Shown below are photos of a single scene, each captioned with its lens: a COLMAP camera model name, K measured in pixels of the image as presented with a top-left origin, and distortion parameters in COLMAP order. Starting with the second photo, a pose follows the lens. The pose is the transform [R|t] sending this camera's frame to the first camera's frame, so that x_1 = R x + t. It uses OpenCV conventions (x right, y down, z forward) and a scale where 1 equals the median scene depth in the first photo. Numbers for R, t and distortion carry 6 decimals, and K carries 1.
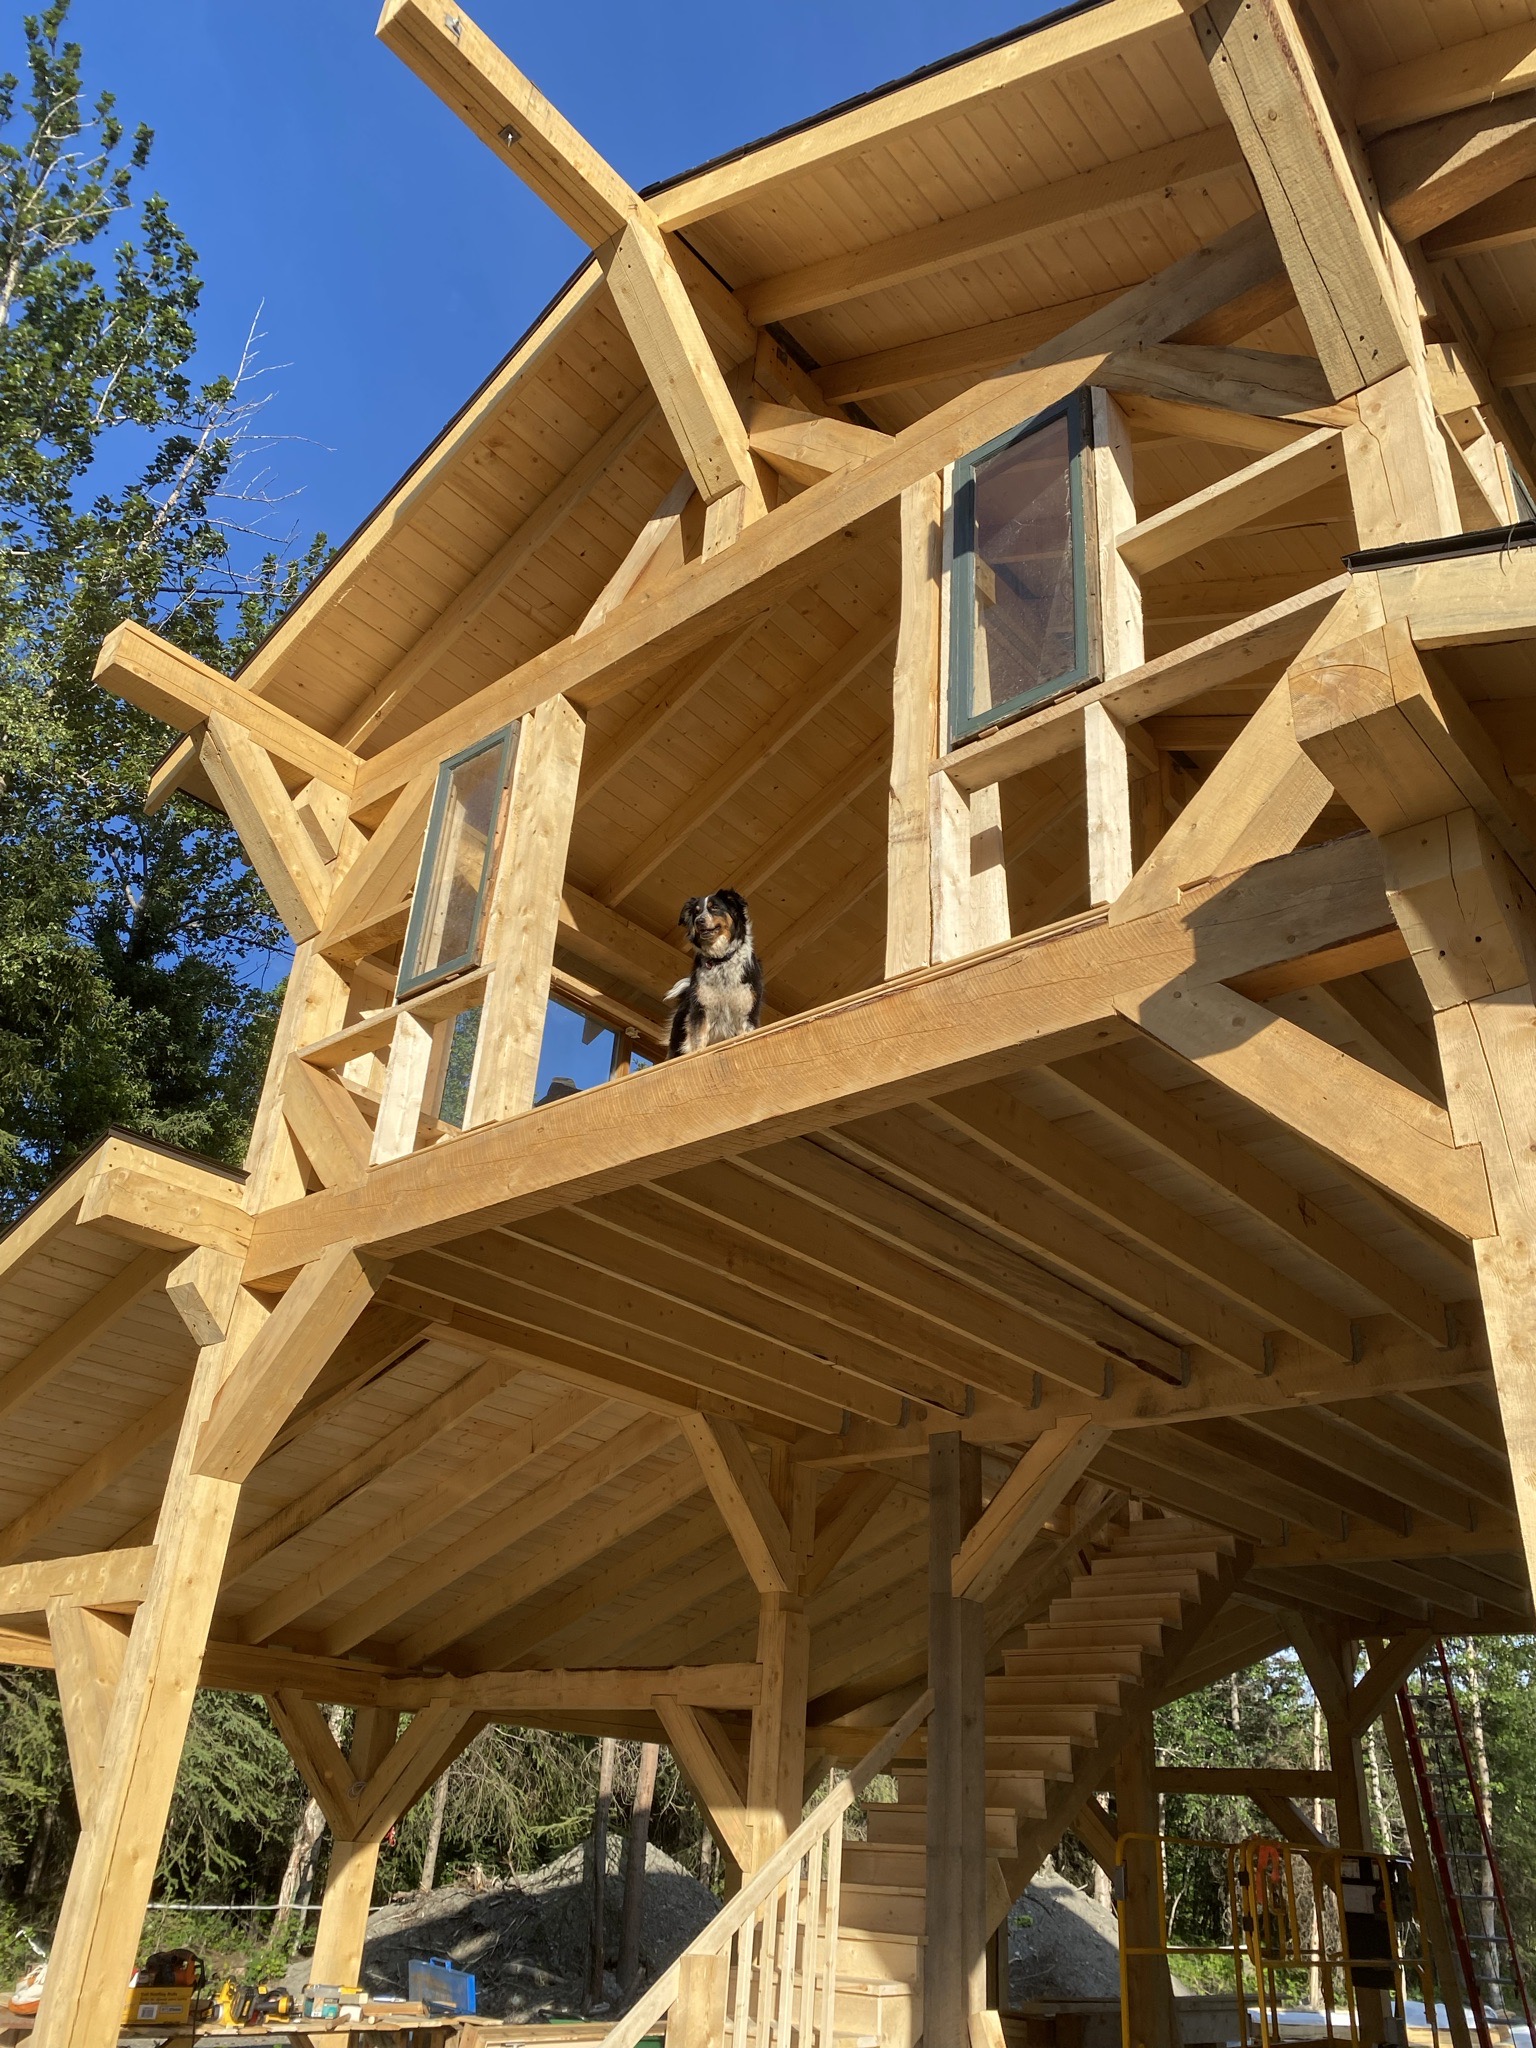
lens RADIAL K [[1532.5, 0, 775.6], [0, 1532.5, 1017.1], [0, 0, 1]] dist [0.010559, 0.000530]
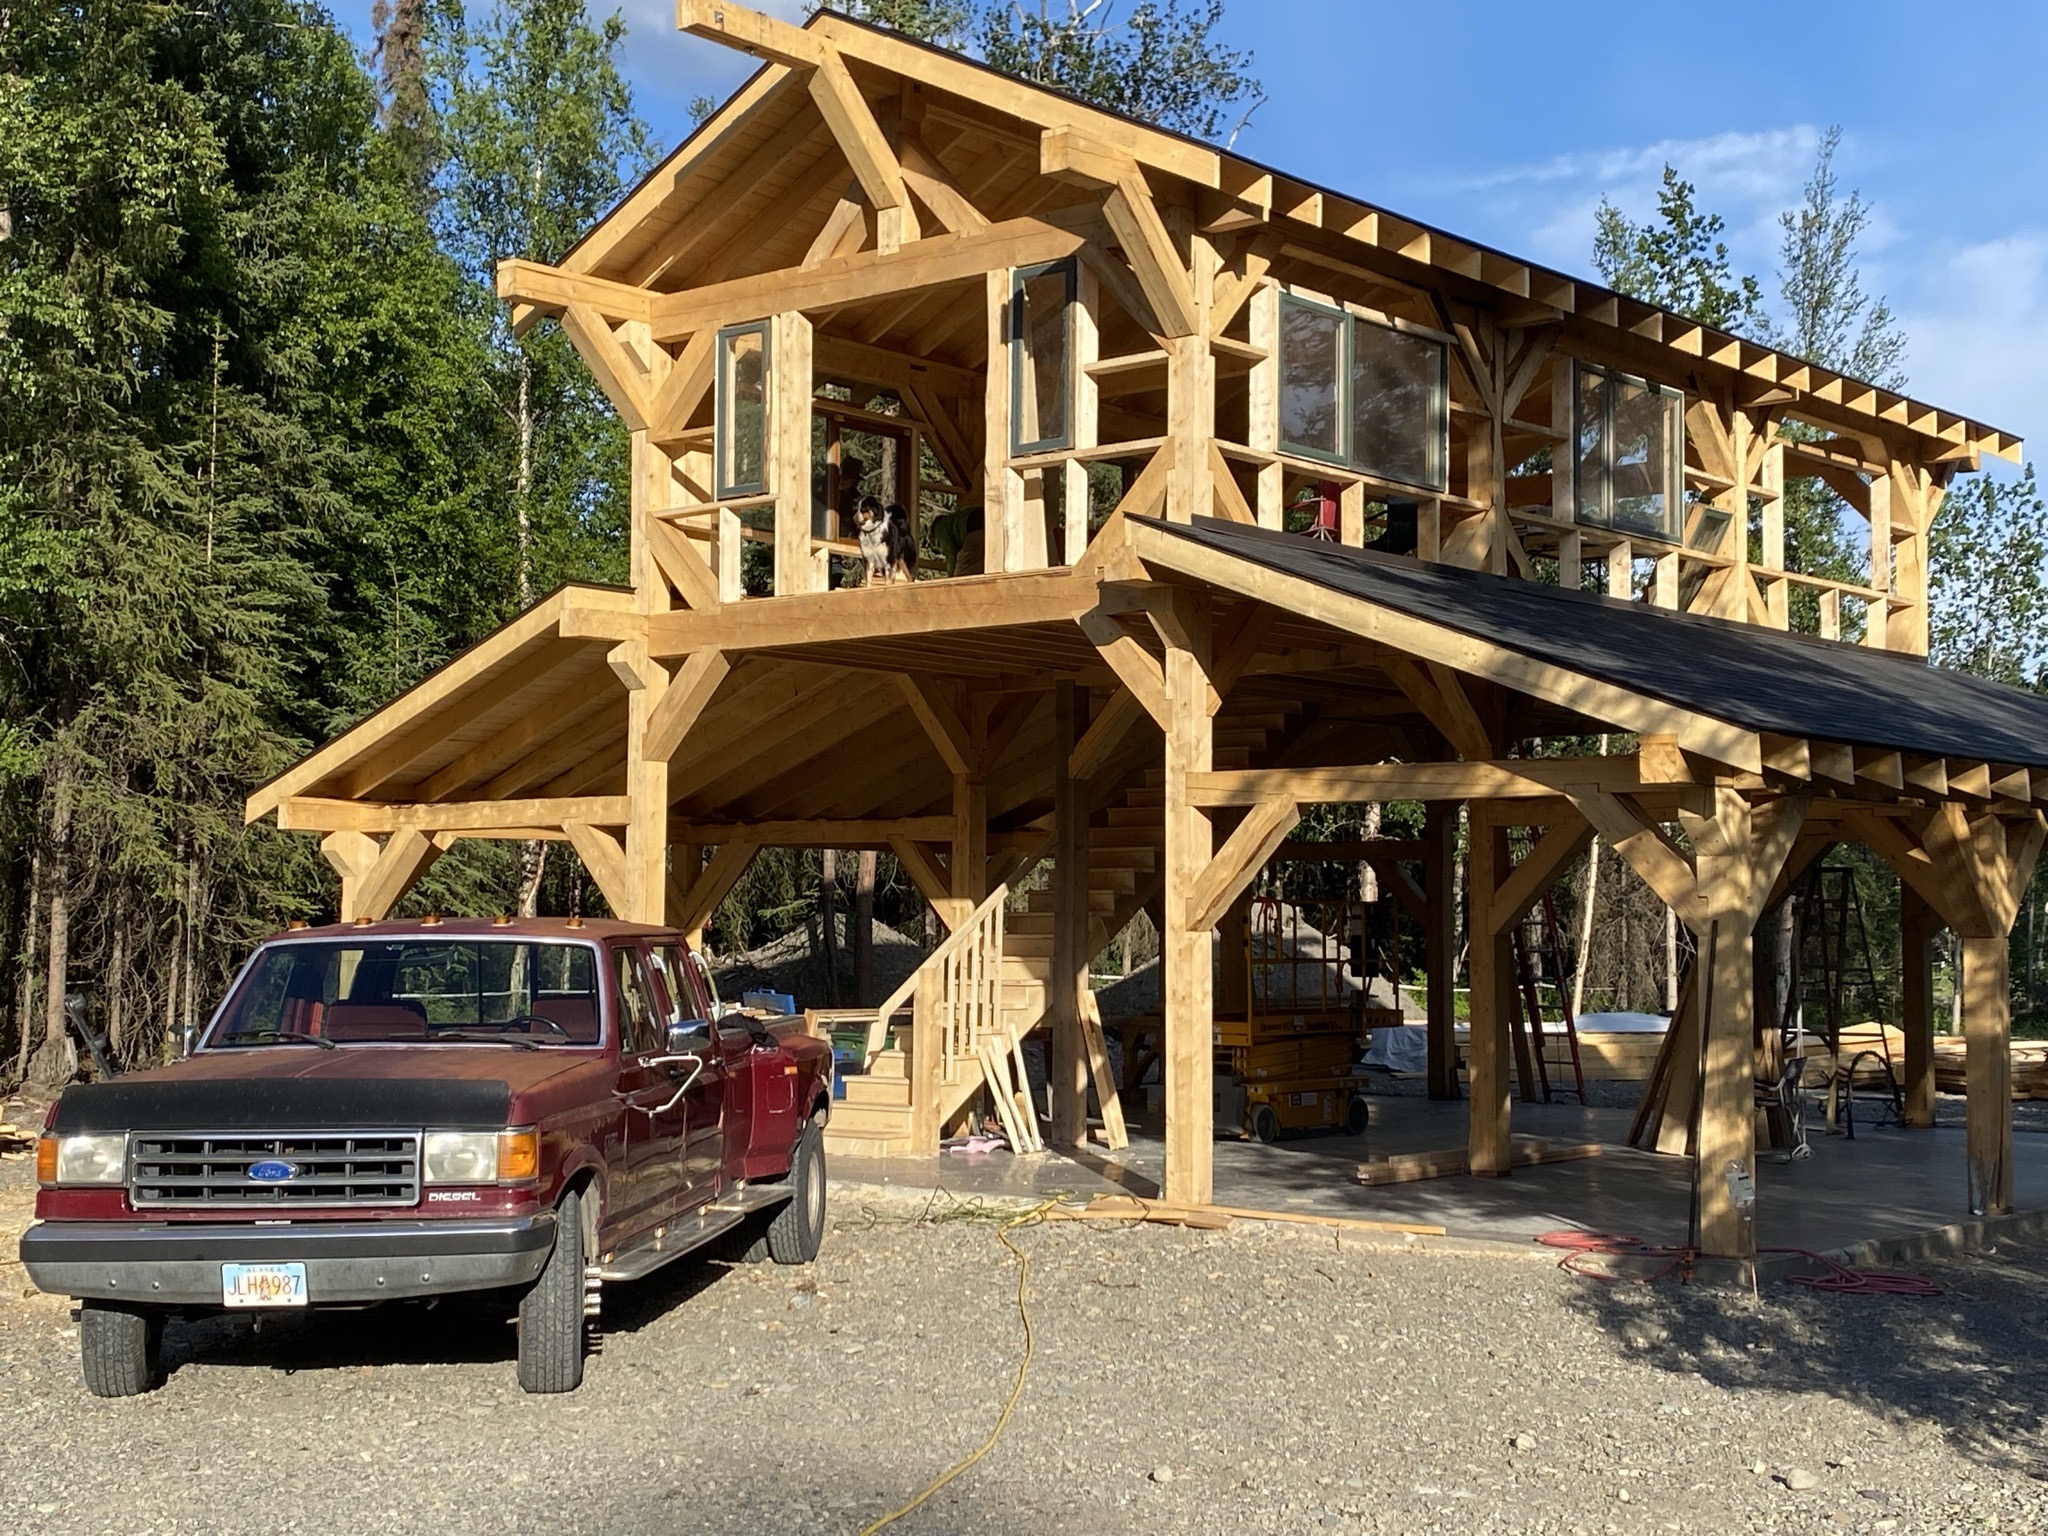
lens RADIAL K [[2739.3, 0, 1024.0], [0, 2739.3, 768.0], [0, 0, 1]] dist [0.013577, 0.006363]
pose [[0.998697, -0.050935, -0.003077, 0.088443], [0.047355, 0.902683, 0.427693, -1.018115], [-0.019007, -0.427281, 0.903919, -1.881473]]
